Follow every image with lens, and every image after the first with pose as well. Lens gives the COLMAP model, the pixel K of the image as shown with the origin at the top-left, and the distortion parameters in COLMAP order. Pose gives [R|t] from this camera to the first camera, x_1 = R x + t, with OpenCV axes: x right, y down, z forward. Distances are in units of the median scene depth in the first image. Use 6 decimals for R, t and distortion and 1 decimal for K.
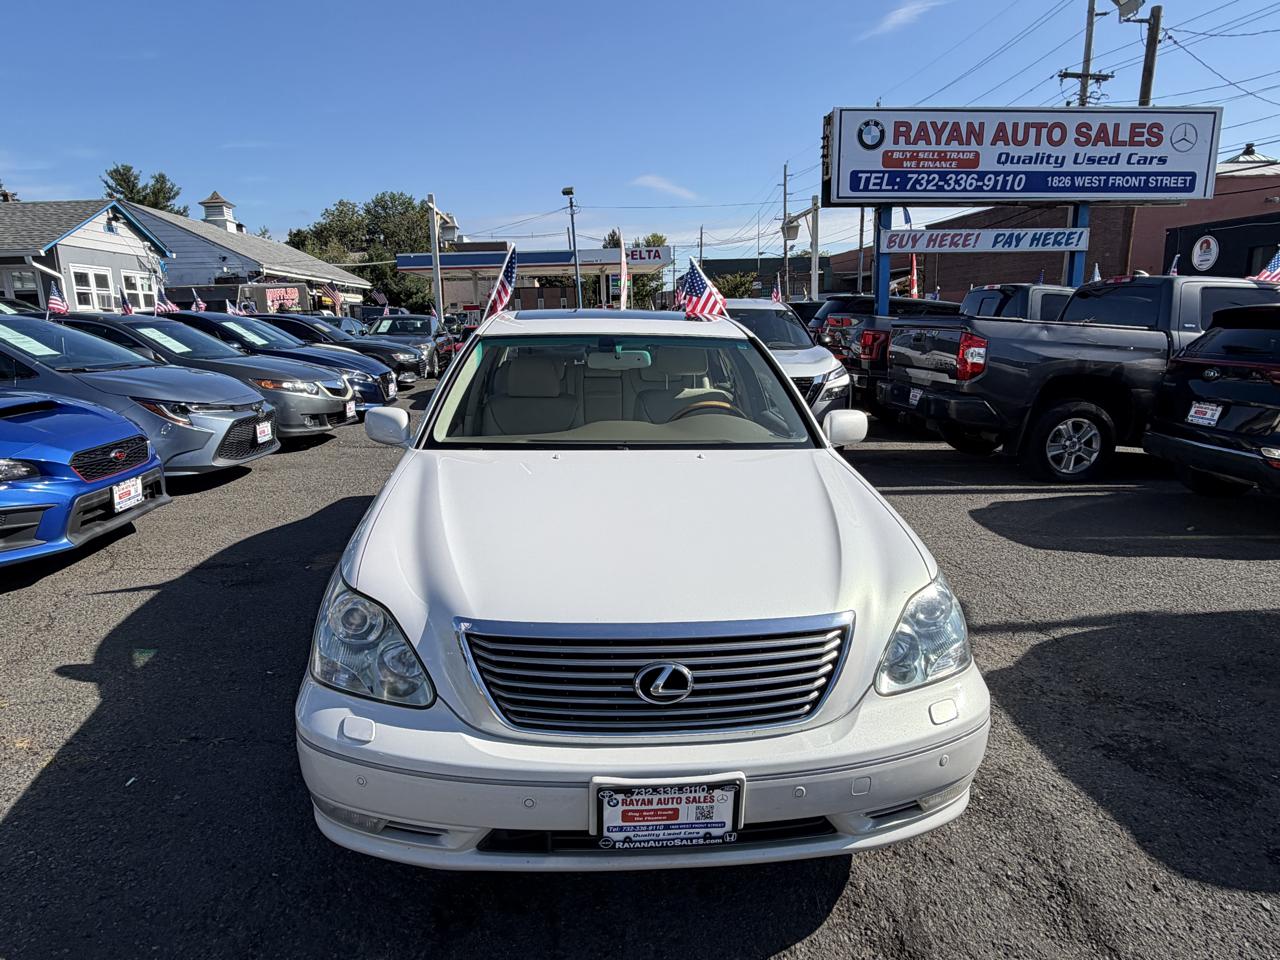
lens RADIAL K [[800.0, 0, 612.2], [0, 800.0, 456.8], [0, 0, 1]] dist [0.008079, 0.002710]
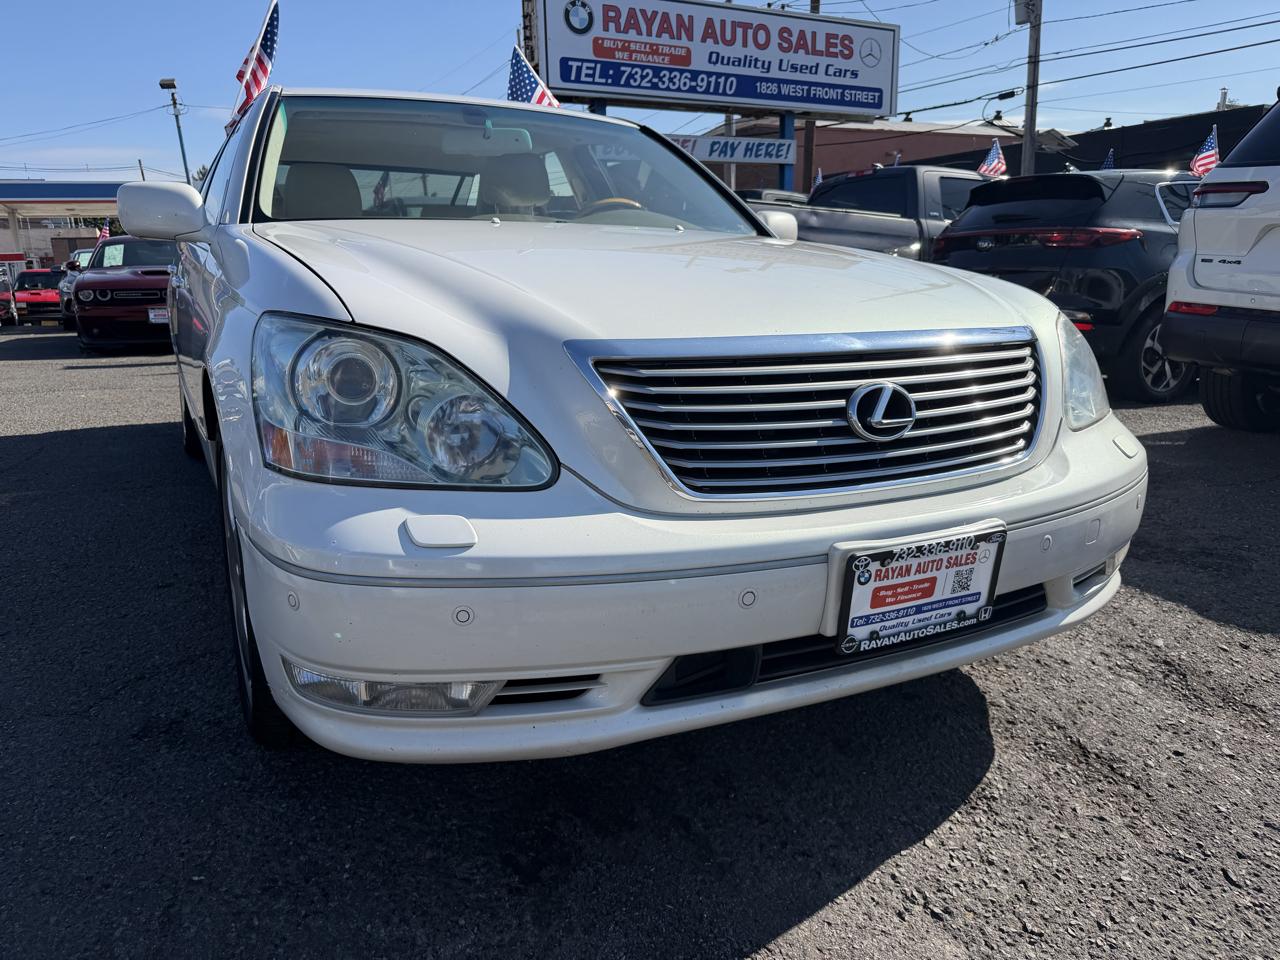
lens RADIAL K [[918.0, 0, 584.9], [0, 918.0, 479.8], [0, 0, 1]] dist [0.032782, -0.052380]
pose [[0.921548, -0.083238, 0.379236, -0.091988], [0.073016, 0.996476, 0.041286, 0.056770], [-0.381336, -0.010356, 0.924379, 0.072831]]
